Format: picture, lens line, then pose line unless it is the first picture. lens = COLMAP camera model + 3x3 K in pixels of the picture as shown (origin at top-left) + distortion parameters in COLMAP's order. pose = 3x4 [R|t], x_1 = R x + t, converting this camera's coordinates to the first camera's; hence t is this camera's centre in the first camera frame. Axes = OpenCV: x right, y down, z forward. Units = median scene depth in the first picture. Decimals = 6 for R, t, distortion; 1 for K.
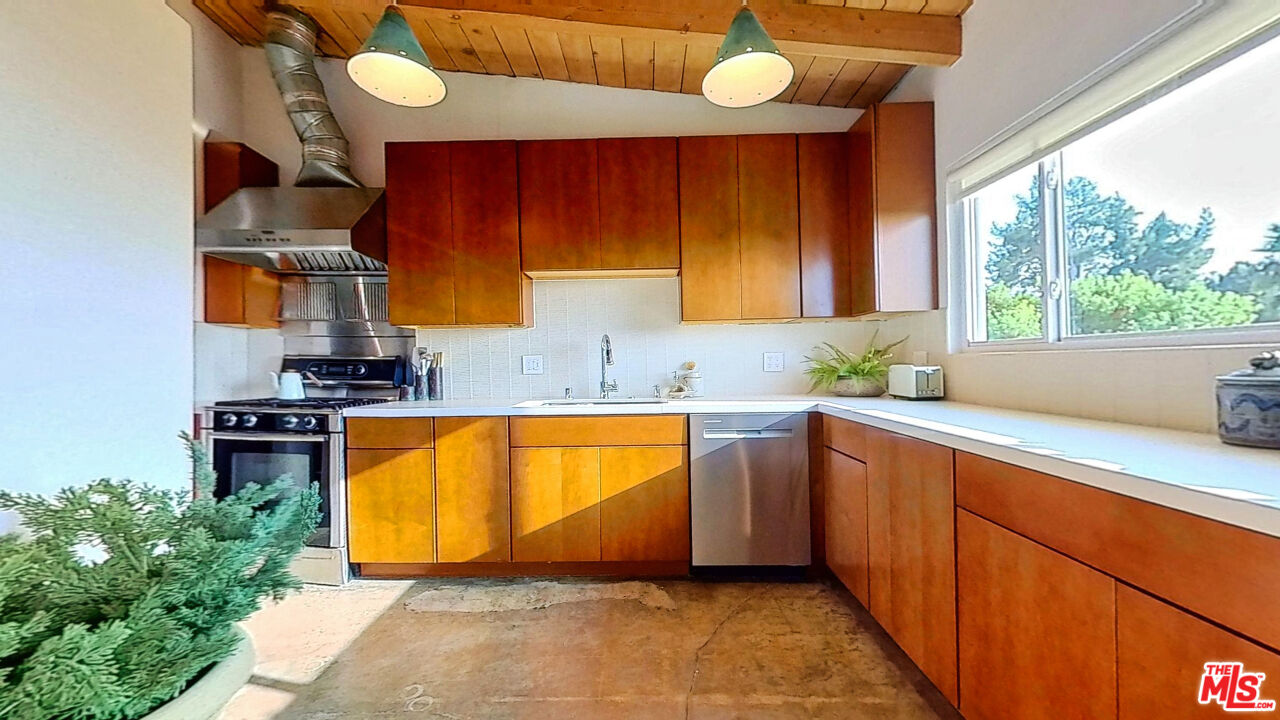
lens RADIAL K [[466.2, 0, 630.9], [0, 466.2, 359.3], [0, 0, 1]] dist [-0.001429, -0.000745]
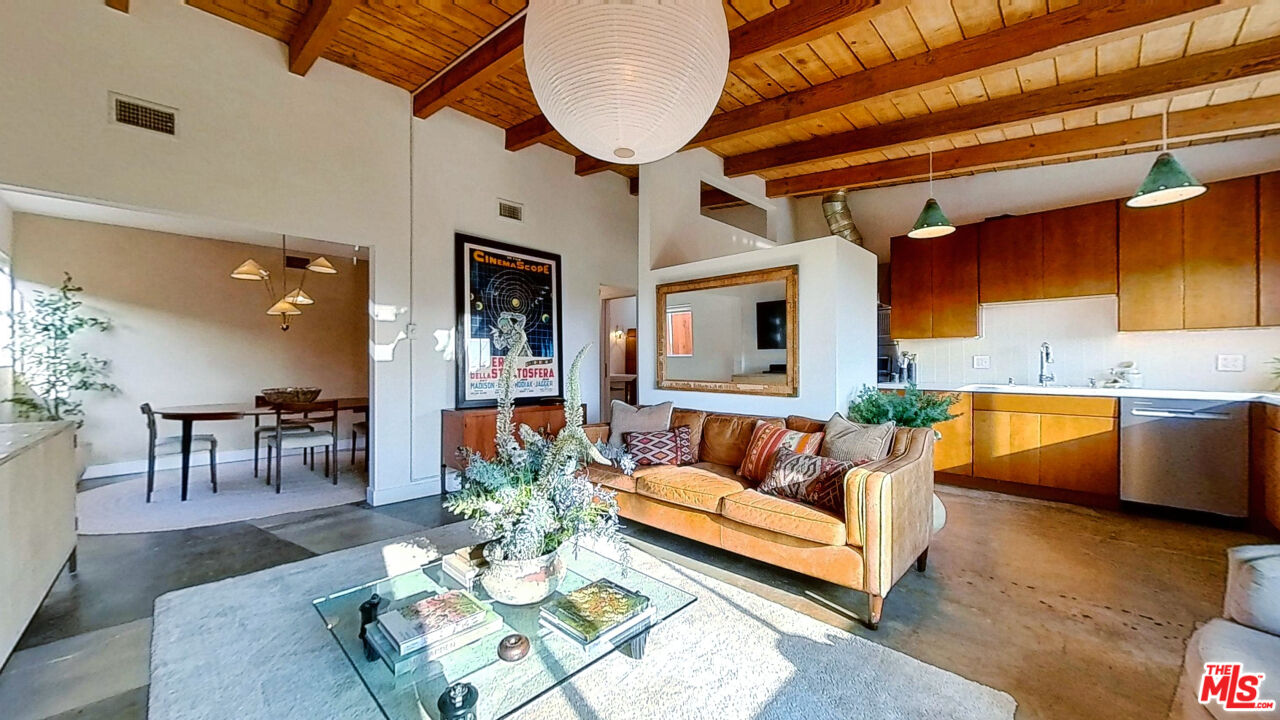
lens RADIAL K [[466.2, 0, 646.0], [0, 466.2, 364.2], [0, 0, 1]] dist [-0.001429, -0.000745]
pose [[0.740219, 0.019065, -0.672095, 0.000812], [-0.007184, 0.999765, 0.020448, -0.004987], [0.672327, -0.010307, 0.740182, -0.979228]]
